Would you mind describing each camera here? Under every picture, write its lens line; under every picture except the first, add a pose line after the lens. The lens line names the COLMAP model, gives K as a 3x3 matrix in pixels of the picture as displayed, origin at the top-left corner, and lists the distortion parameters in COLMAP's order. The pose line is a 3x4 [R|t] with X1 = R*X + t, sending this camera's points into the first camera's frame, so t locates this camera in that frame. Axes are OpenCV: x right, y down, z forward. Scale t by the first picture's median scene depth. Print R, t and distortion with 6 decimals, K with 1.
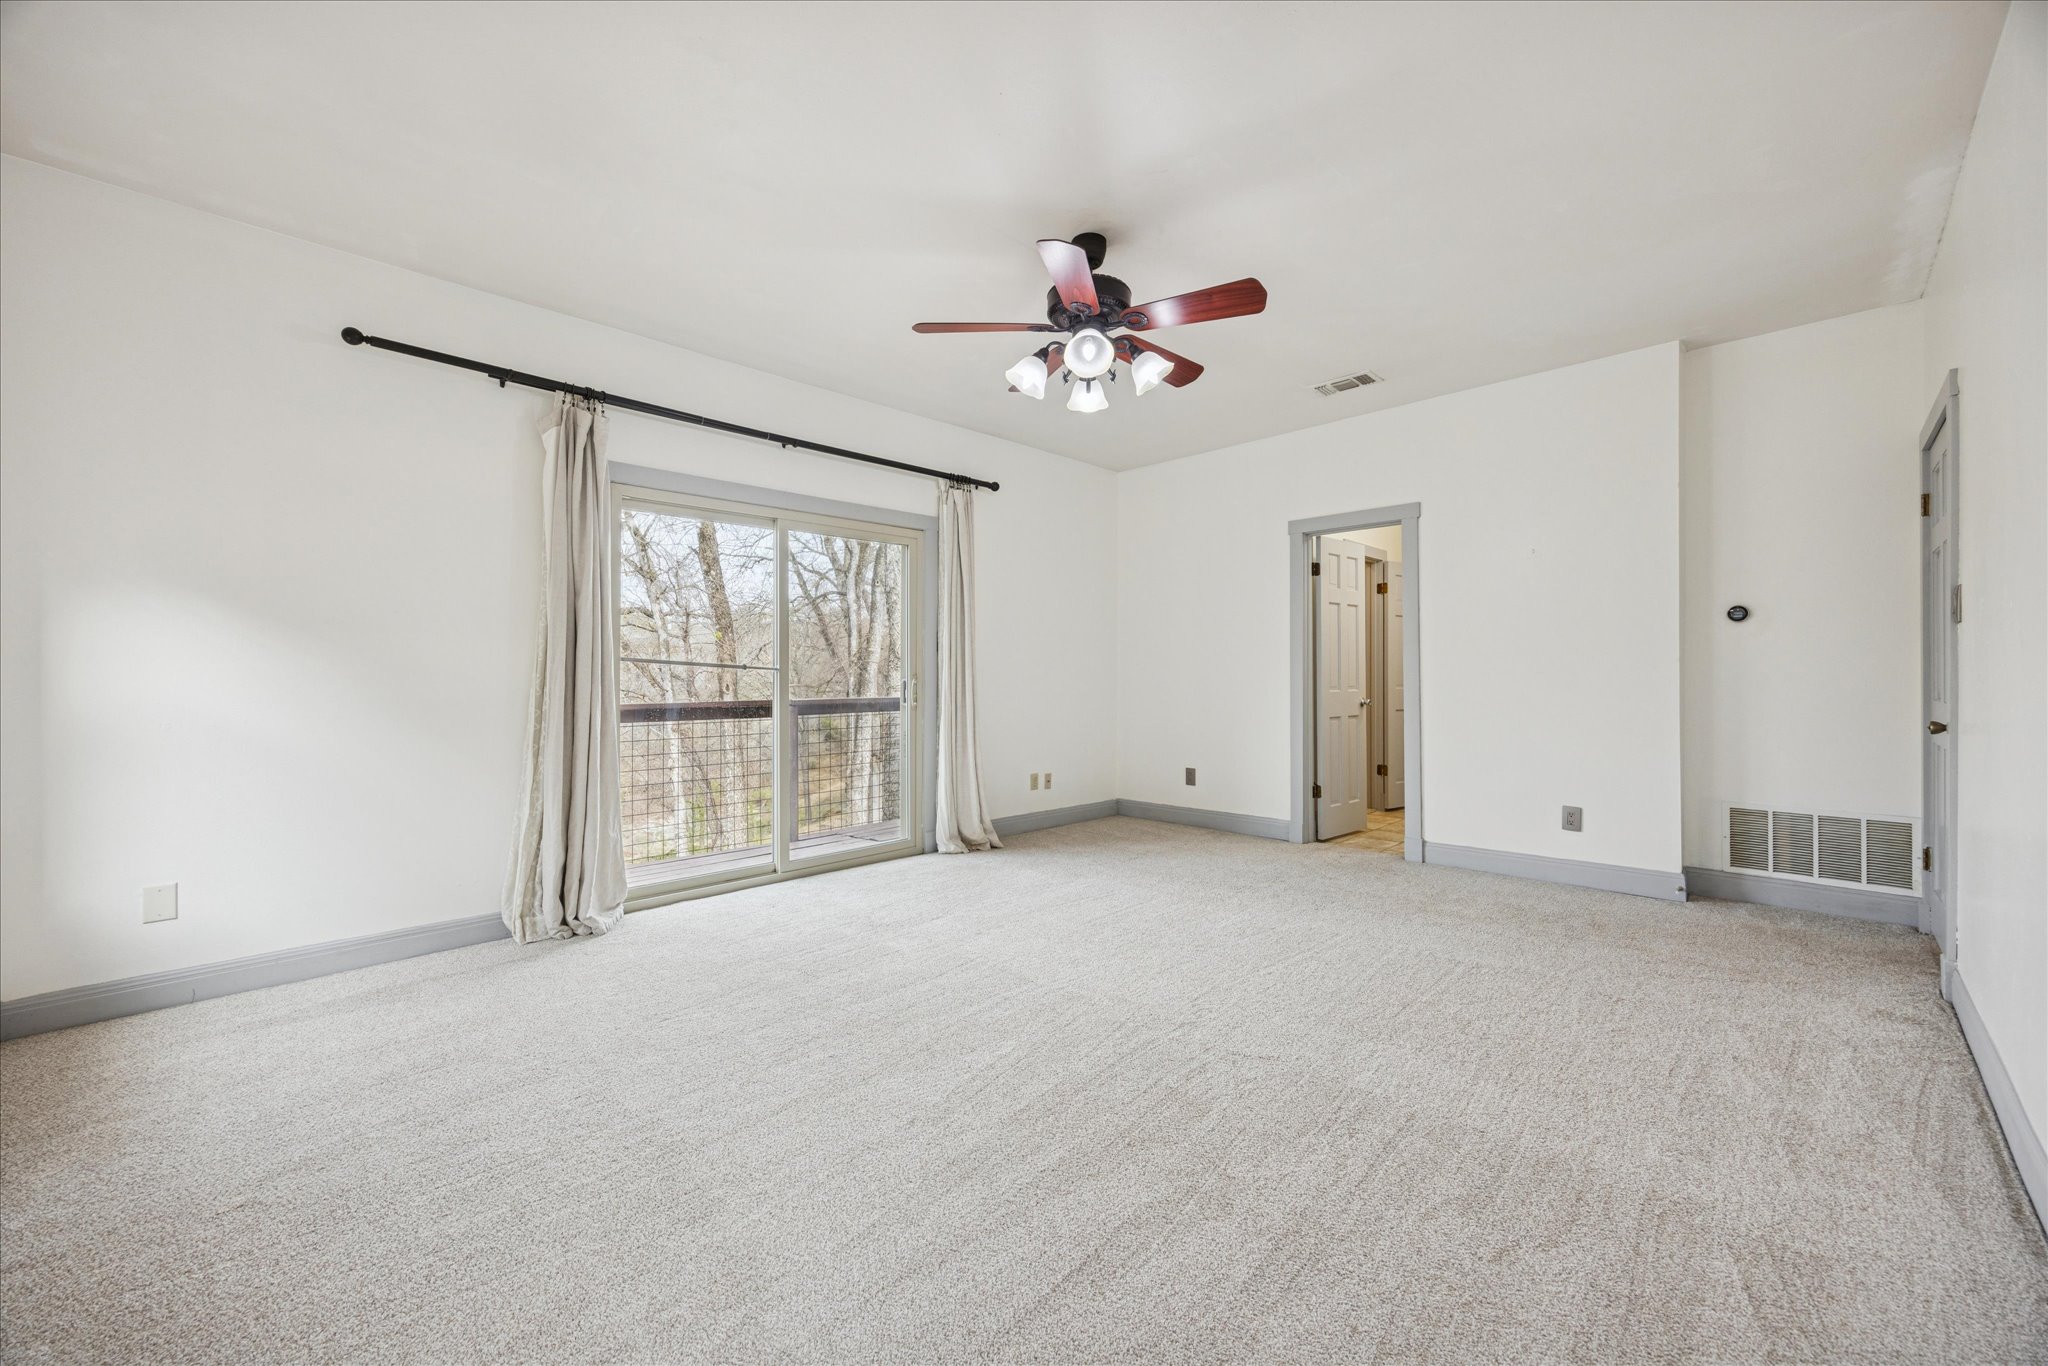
lens RADIAL K [[780.3, 0, 1030.8], [0, 780.3, 674.3], [0, 0, 1]] dist [-0.001859, -0.000638]
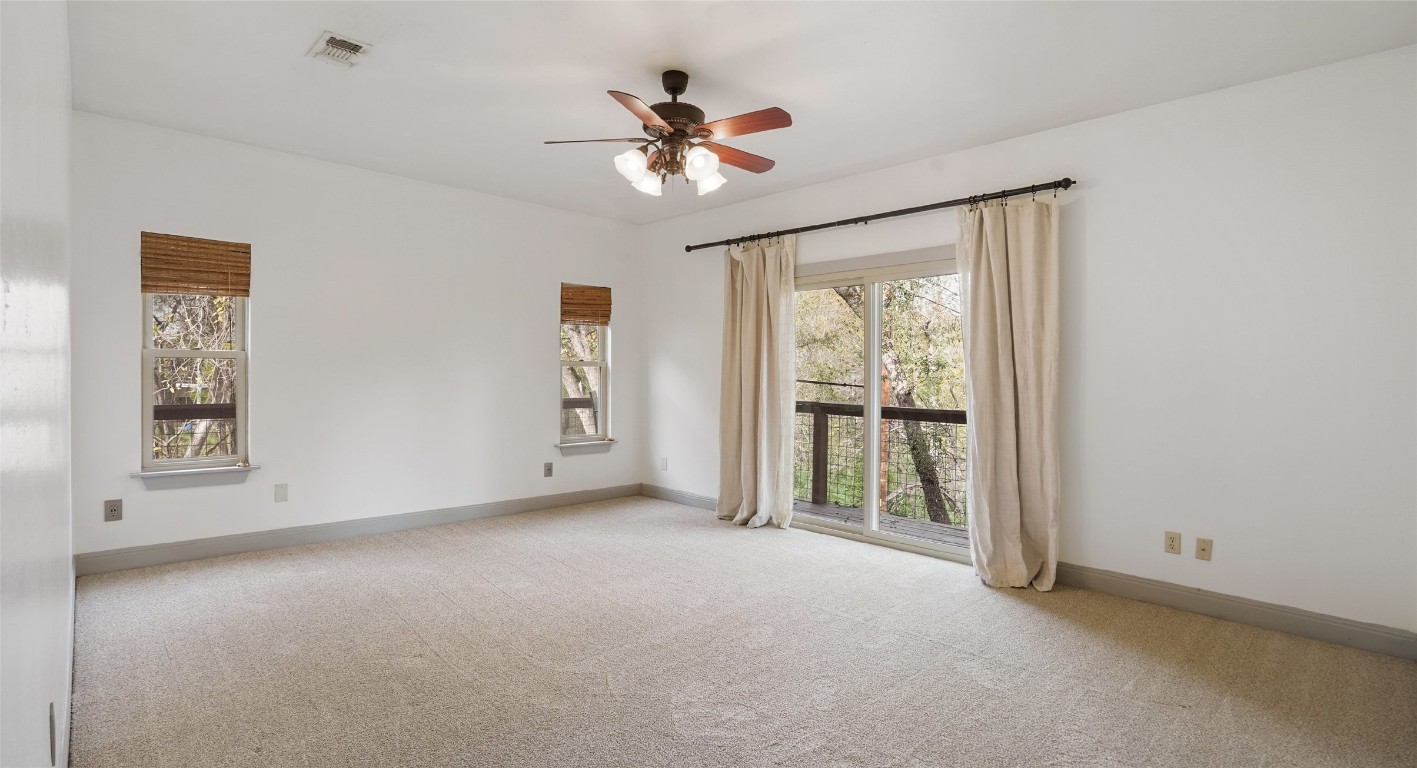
lens RADIAL K [[662.8, 0, 705.5], [0, 662.8, 383.4], [0, 0, 1]] dist [-0.053168, 0.022870]
pose [[-0.009376, 0.017378, -0.999805, 0.750237], [-0.009229, 0.999805, 0.017465, -0.027107], [0.999913, 0.009391, -0.009213, 0.657476]]
